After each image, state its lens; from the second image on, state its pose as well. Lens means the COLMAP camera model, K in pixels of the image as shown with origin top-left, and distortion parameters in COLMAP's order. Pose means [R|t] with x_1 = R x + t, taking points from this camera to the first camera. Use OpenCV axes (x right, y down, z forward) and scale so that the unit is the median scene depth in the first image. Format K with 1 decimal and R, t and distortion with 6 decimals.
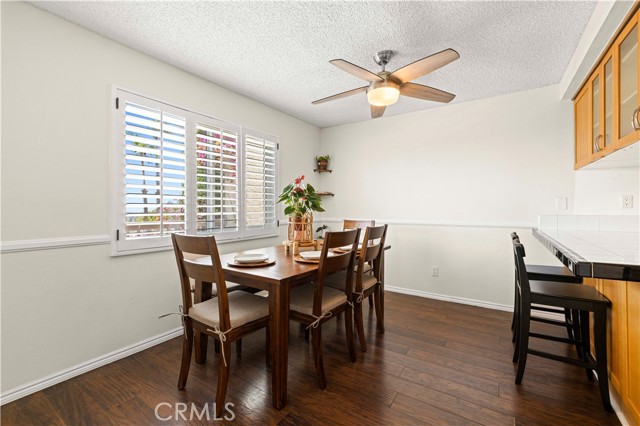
lens RADIAL K [[278.2, 0, 319.3], [0, 278.2, 207.6], [0, 0, 1]] dist [0.002618, 0.000240]
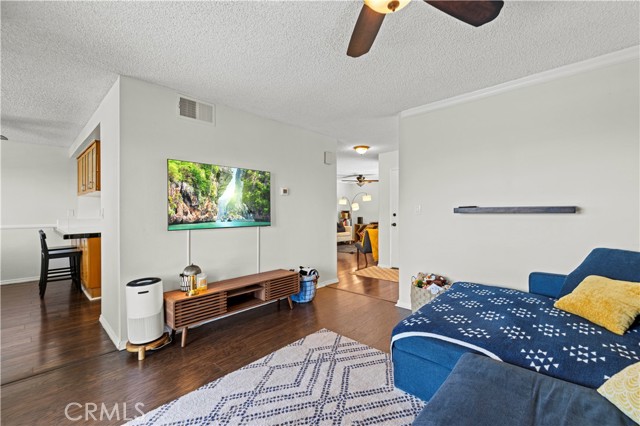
lens RADIAL K [[271.6, 0, 316.6], [0, 271.6, 213.8], [0, 0, 1]] dist [-0.000230, -0.000105]
pose [[0.171184, -0.002803, 0.985235, -0.783403], [-0.003569, 0.999988, 0.003465, -0.027836], [-0.985233, -0.004109, 0.171172, -1.143501]]
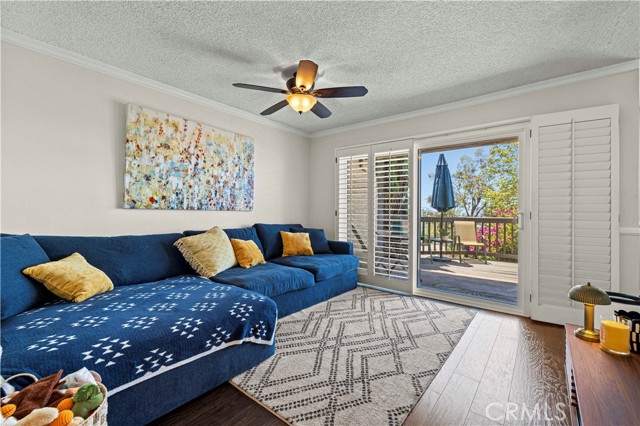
lens RADIAL K [[274.5, 0, 317.7], [0, 274.5, 211.0], [0, 0, 1]] dist [0.002679, 0.000274]
pose [[-0.099778, 0.006022, -0.994991, 0.888099], [0.001885, 0.999981, 0.005863, 0.012142], [0.995008, -0.001290, -0.099788, -1.007419]]
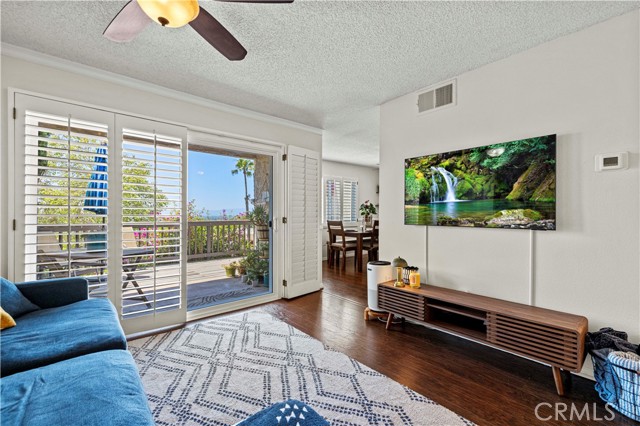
lens RADIAL K [[272.9, 0, 318.1], [0, 272.9, 213.3], [0, 0, 1]] dist [0.001399, 0.000293]
pose [[0.962266, 0.005855, -0.272048, 0.193802], [-0.004225, 0.999969, 0.006577, -0.008446], [0.272078, -0.005180, 0.962261, -1.660079]]
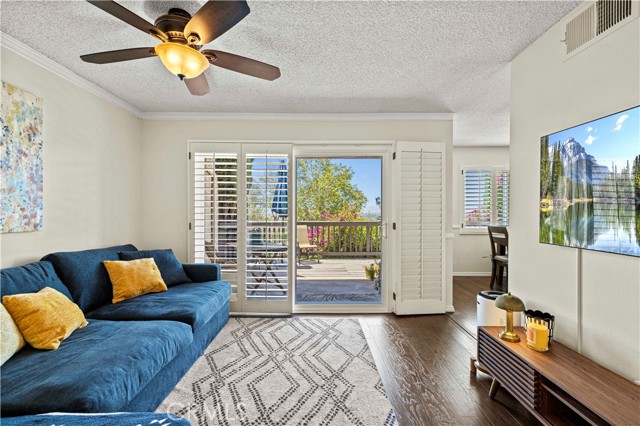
lens RADIAL K [[272.9, 0, 318.1], [0, 272.9, 213.3], [0, 0, 1]] dist [0.001399, 0.000293]
pose [[0.553943, 0.013132, -0.832451, 0.537730], [0.002183, 0.999849, 0.017226, -0.050318], [0.832552, -0.011359, 0.553831, -1.300318]]
